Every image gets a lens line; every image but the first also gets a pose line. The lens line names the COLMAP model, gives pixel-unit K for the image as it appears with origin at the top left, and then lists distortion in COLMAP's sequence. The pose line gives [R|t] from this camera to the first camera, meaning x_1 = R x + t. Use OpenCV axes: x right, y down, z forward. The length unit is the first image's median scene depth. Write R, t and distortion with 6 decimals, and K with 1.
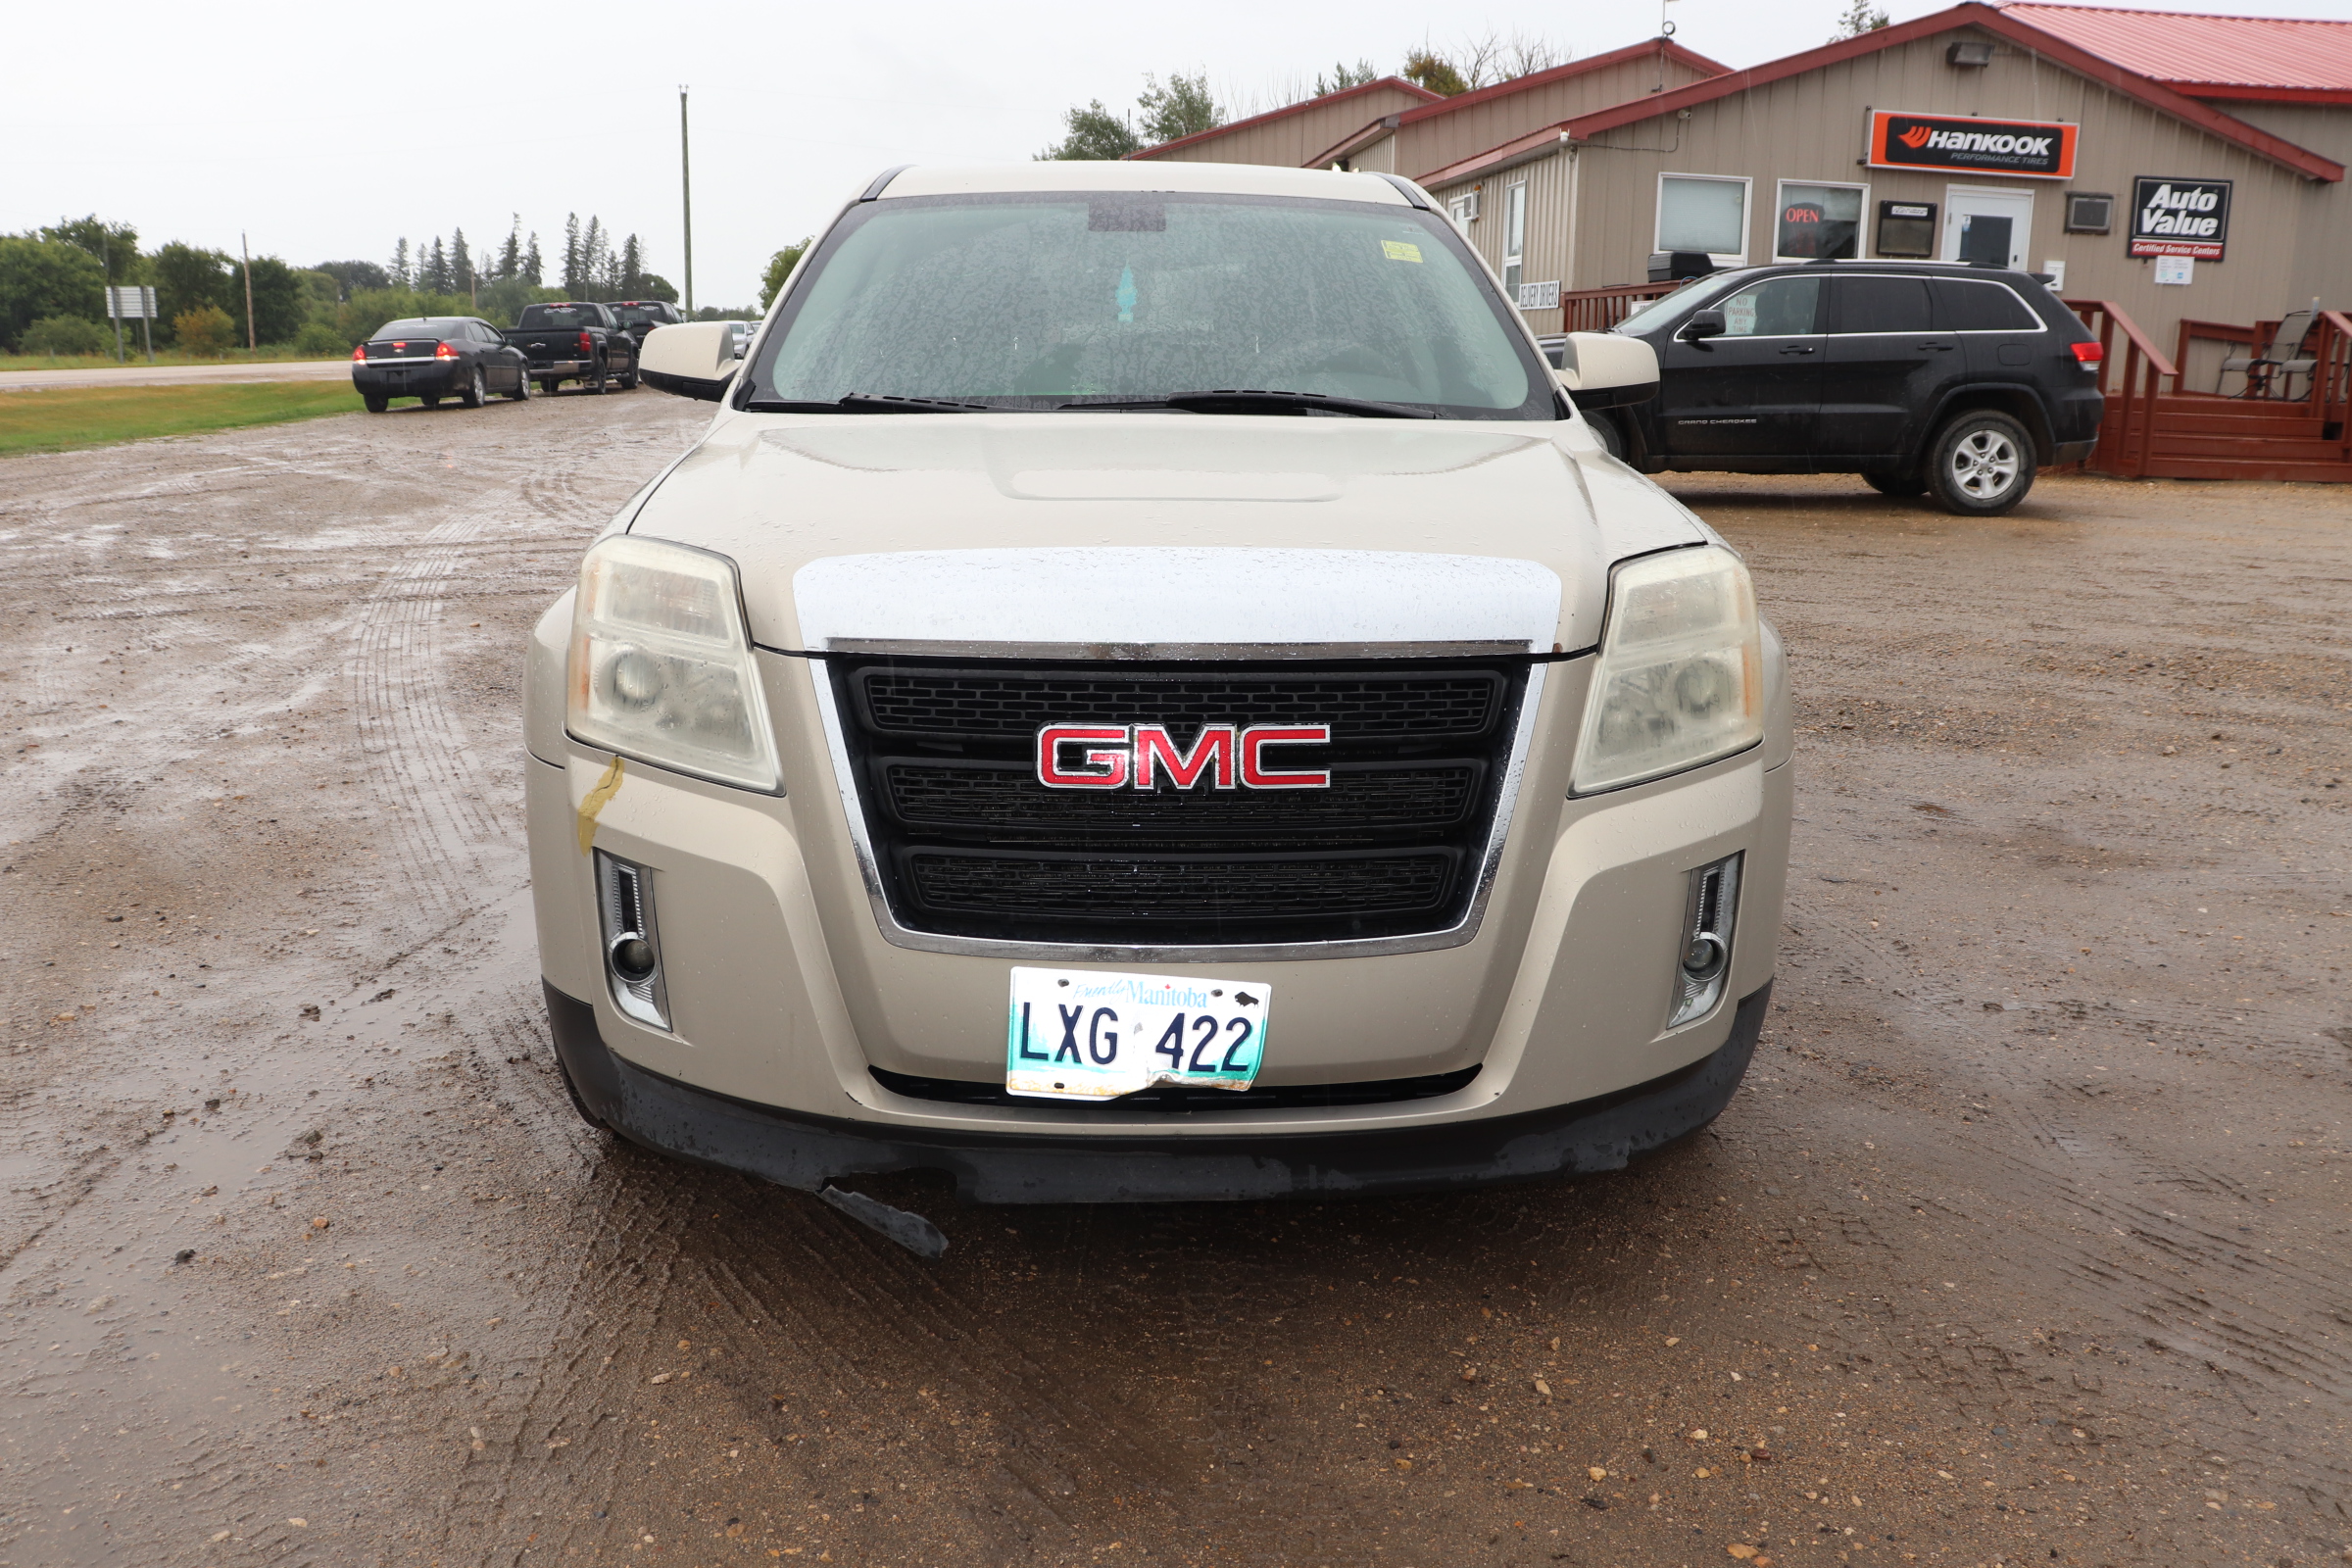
lens RADIAL K [[1928.6, 0, 1185.1], [0, 1928.6, 781.0], [0, 0, 1]] dist [-0.168876, 0.147909]
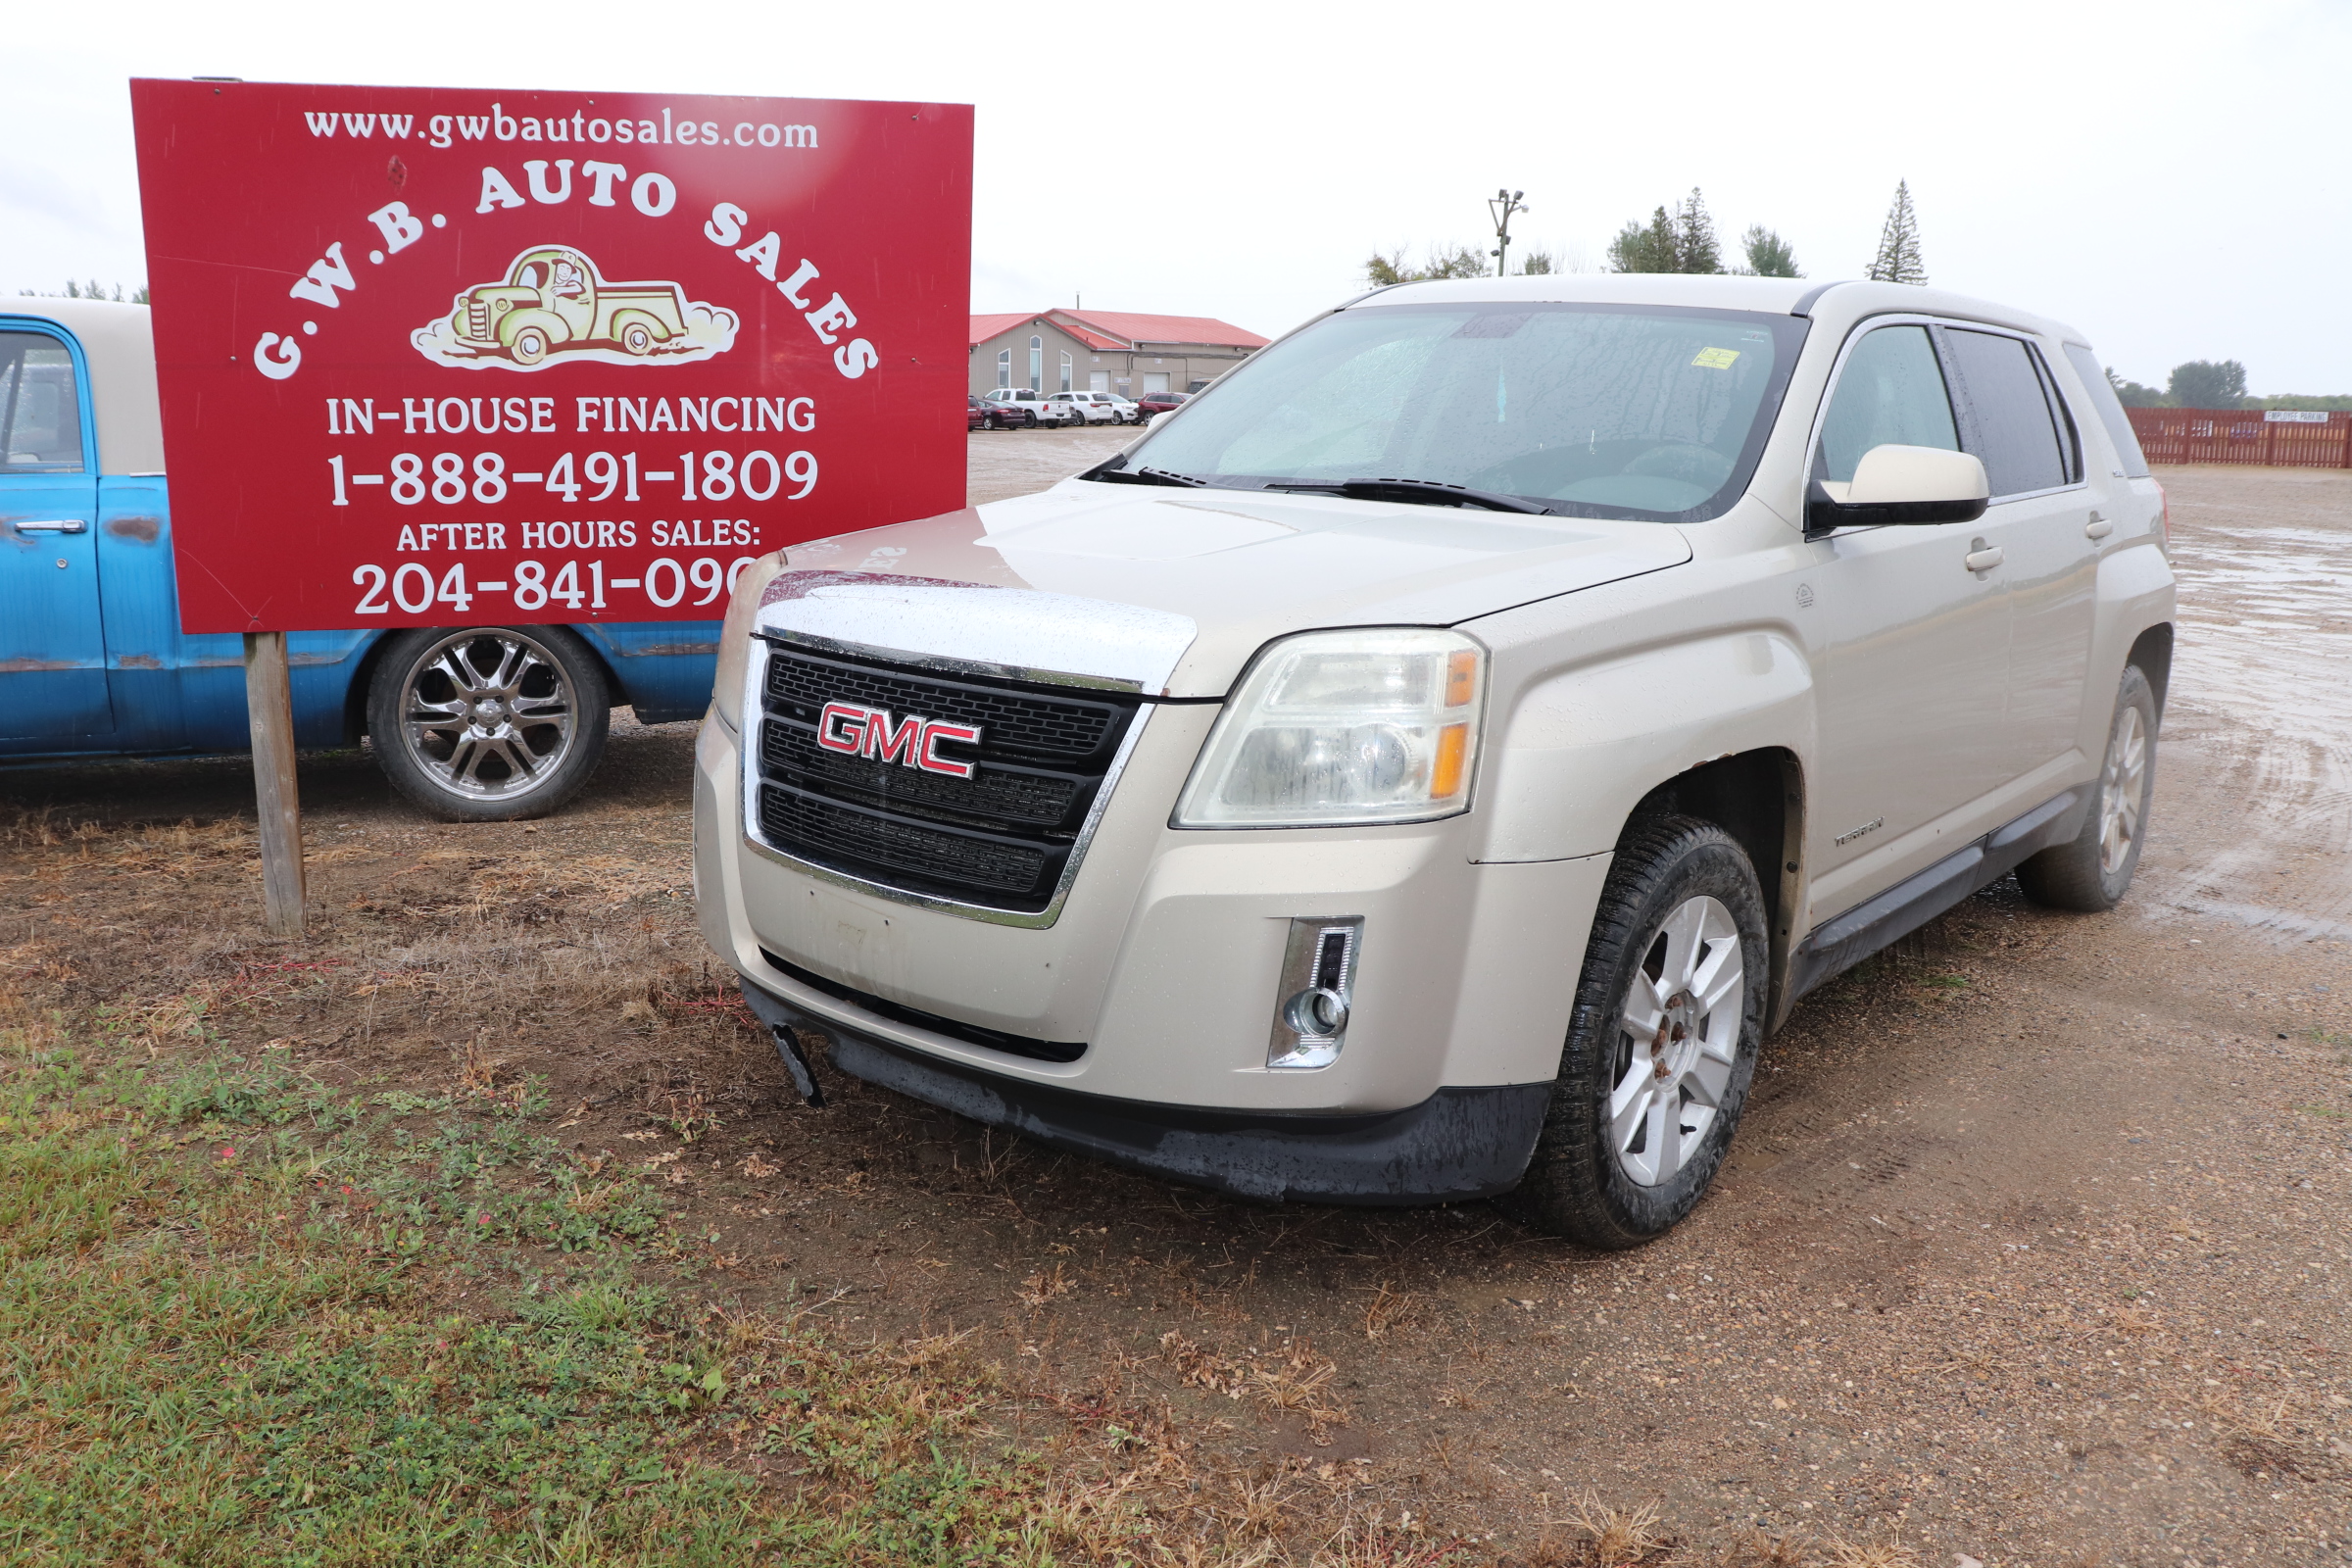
lens RADIAL K [[1928.6, 0, 1185.1], [0, 1928.6, 781.0], [0, 0, 1]] dist [-0.168876, 0.147909]
pose [[0.732034, 0.143086, -0.666072, 0.902440], [-0.182098, 0.983218, 0.011084, -0.030375], [0.656480, 0.113177, 0.745805, 0.151844]]
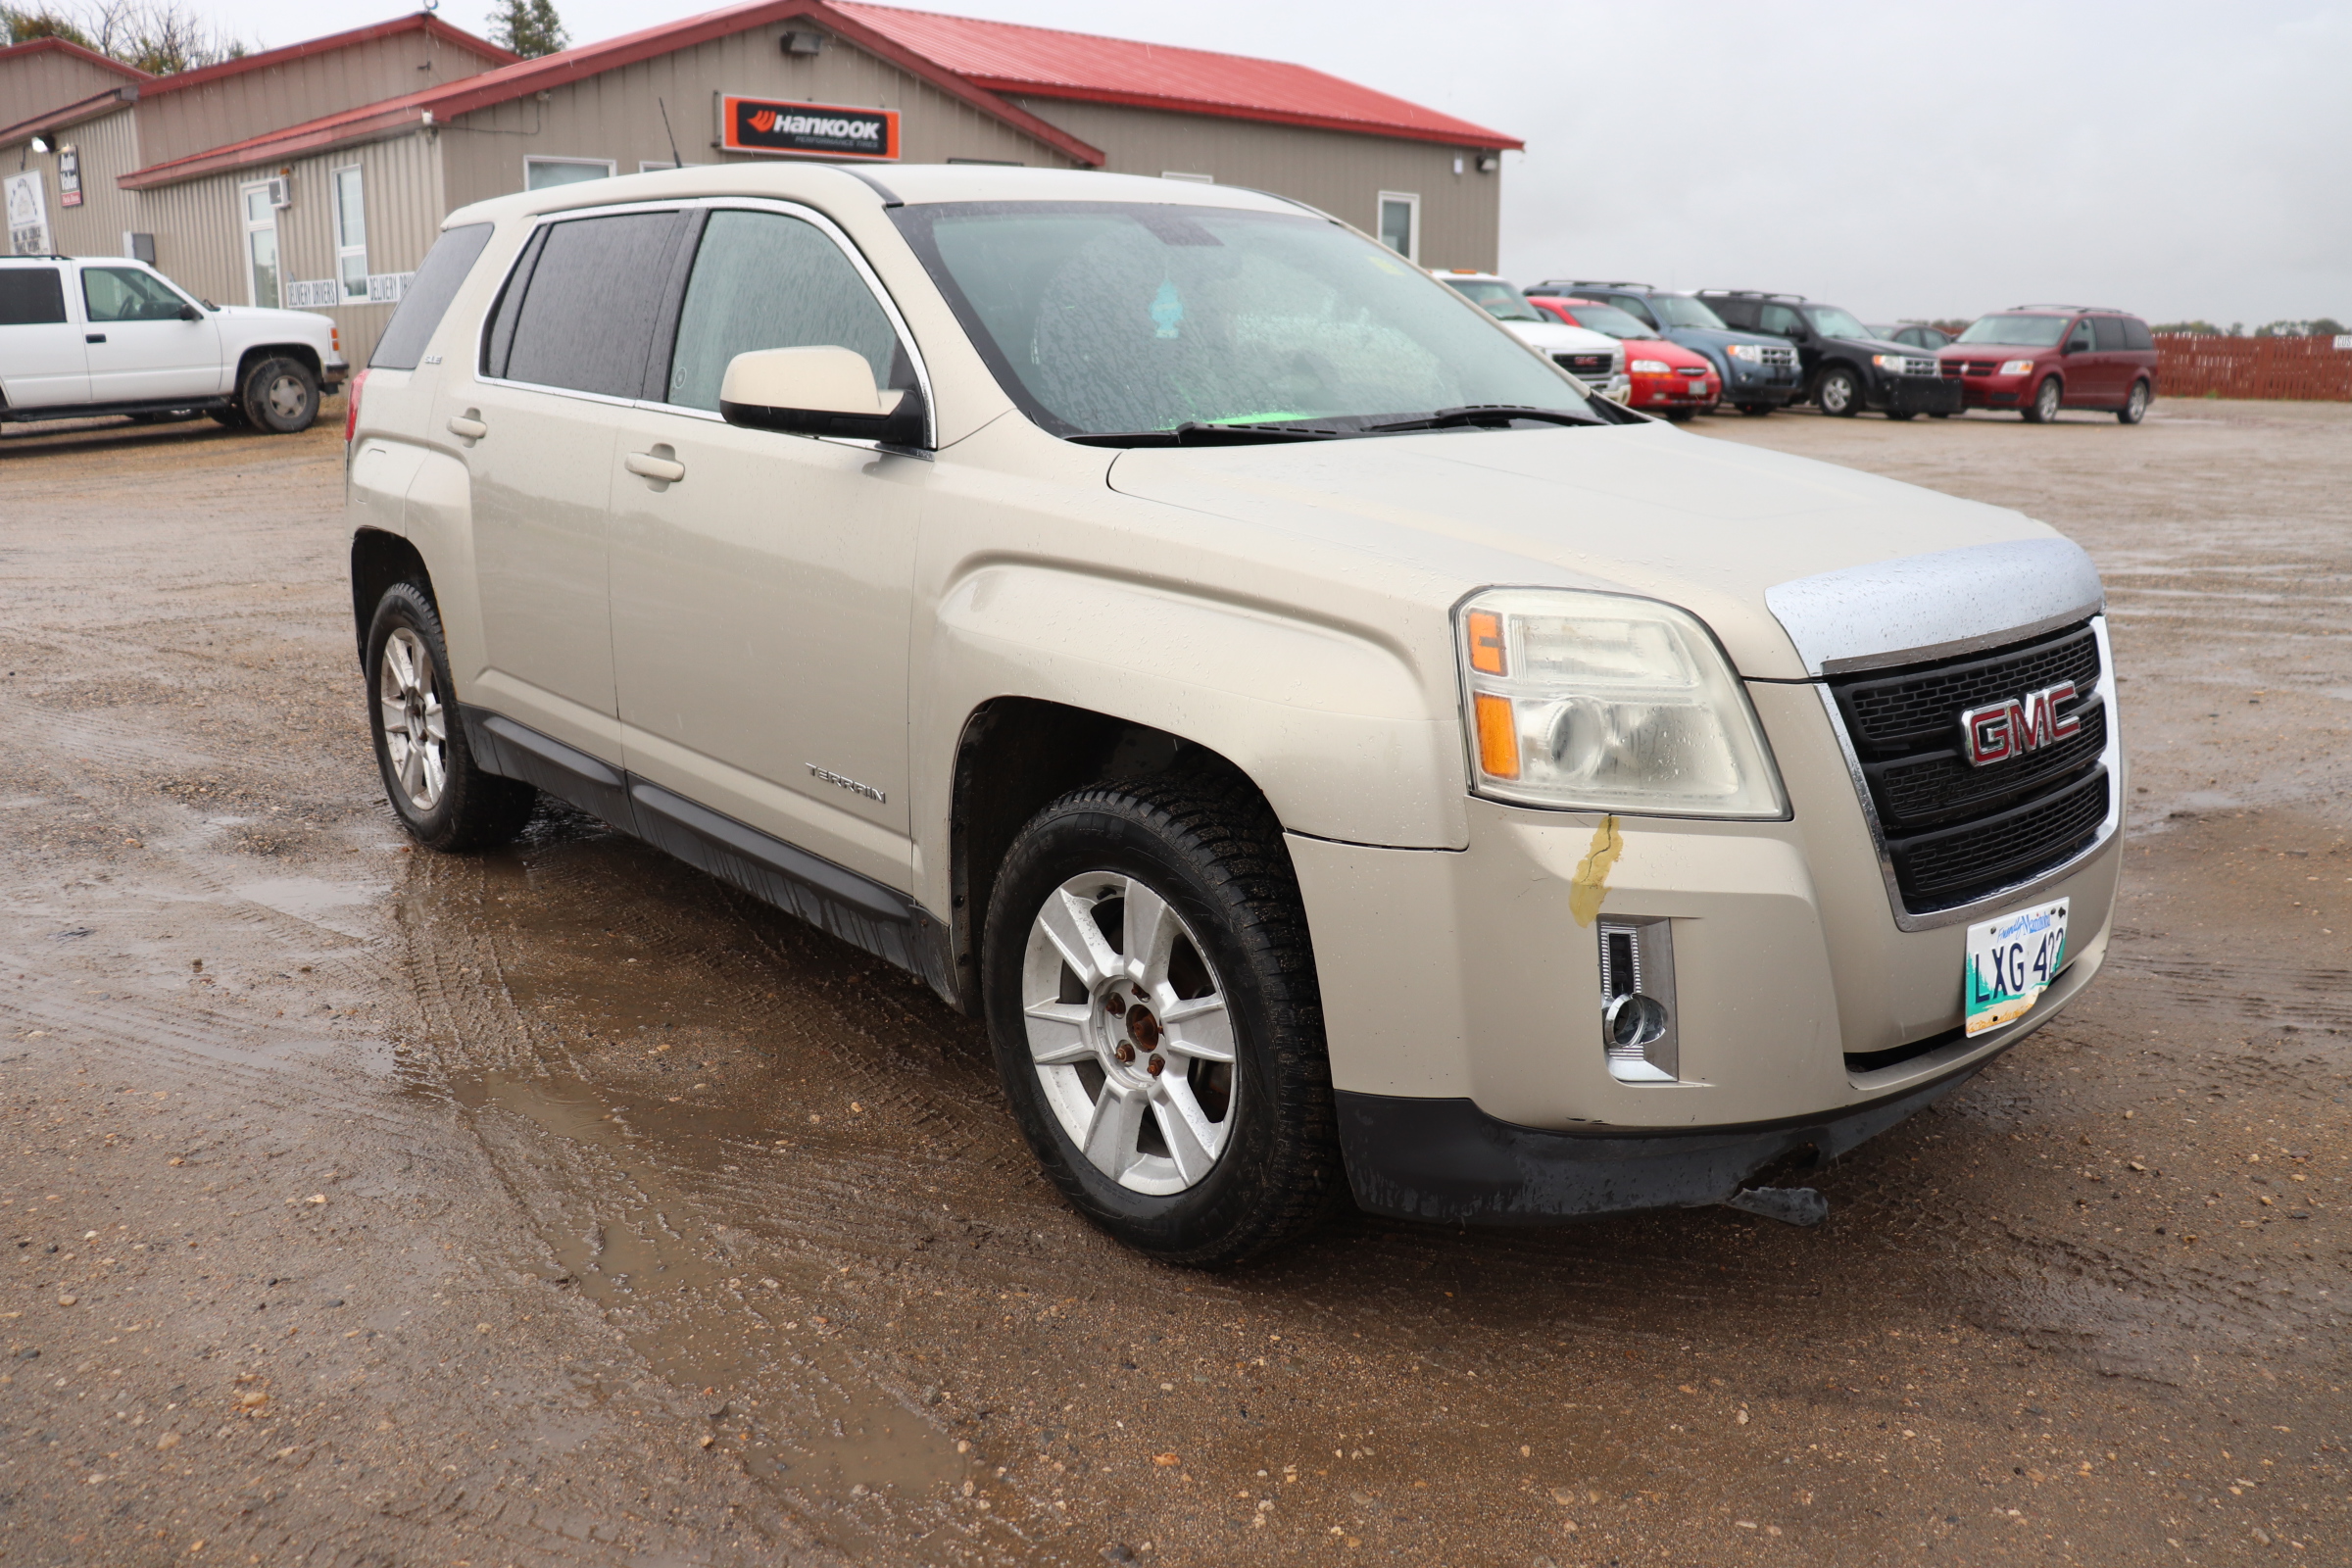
lens RADIAL K [[1928.6, 0, 1185.1], [0, 1928.6, 781.0], [0, 0, 1]] dist [-0.168876, 0.147909]
pose [[0.777141, -0.161896, 0.608146, -1.000721], [0.154888, 0.985824, 0.064509, -0.119284], [-0.609968, 0.044061, 0.791200, 0.354197]]
